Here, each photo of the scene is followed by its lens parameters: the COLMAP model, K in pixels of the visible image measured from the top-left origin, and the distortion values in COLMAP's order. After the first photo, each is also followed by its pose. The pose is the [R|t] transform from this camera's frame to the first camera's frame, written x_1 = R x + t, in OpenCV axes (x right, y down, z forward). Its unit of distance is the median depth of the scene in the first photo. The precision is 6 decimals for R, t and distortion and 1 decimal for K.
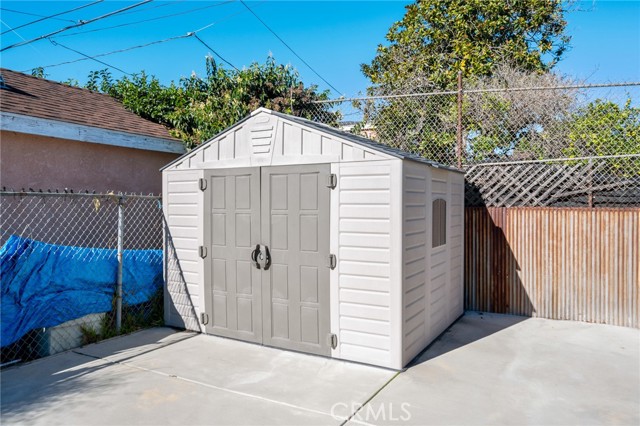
lens RADIAL K [[458.3, 0, 320.6], [0, 458.3, 209.3], [0, 0, 1]] dist [0.007691, 0.000046]
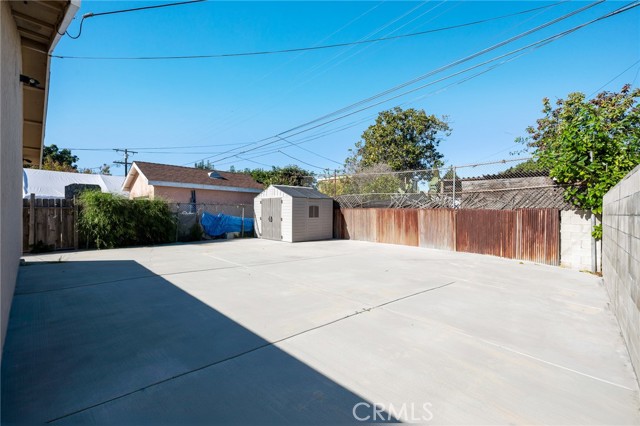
lens RADIAL K [[278.2, 0, 323.0], [0, 278.2, 211.0], [0, 0, 1]] dist [0.001286, 0.000018]
pose [[0.961375, 0.006682, -0.275161, 0.978823], [-0.010546, 0.999865, -0.012564, 0.051338], [0.275040, 0.014981, 0.961316, -1.269103]]
